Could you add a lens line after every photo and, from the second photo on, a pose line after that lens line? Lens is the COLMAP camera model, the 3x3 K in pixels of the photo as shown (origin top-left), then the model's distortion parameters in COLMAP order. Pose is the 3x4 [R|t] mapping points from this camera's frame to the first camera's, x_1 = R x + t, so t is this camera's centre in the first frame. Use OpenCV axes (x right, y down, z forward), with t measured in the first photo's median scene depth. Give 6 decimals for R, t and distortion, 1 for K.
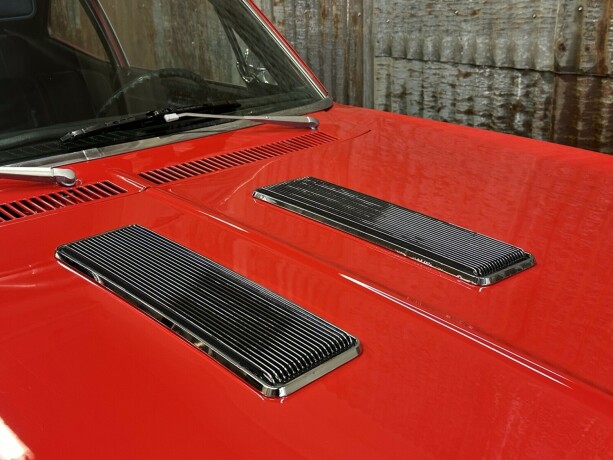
lens RADIAL K [[732.6, 0, 314.7], [0, 732.6, 229.6], [0, 0, 1]] dist [0.209694, -0.526901]
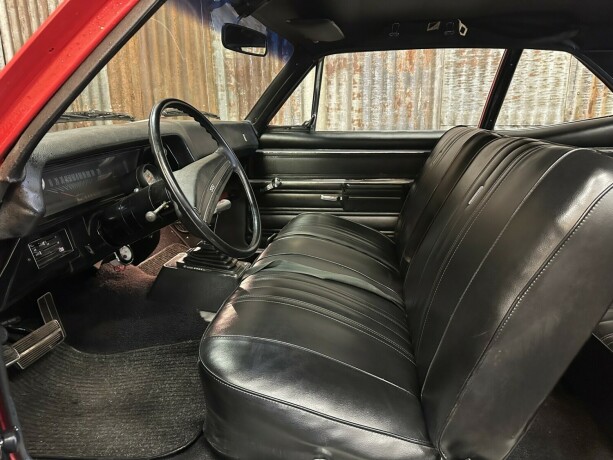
lens RADIAL K [[436.6, 0, 306.5], [0, 436.6, 230.0], [0, 0, 1]] dist [0.005437, -0.005403]
pose [[0.780384, -0.150449, 0.606932, -0.882030], [0.205335, 0.978456, -0.021472, -0.051848], [-0.590626, 0.141381, 0.794464, 0.482330]]
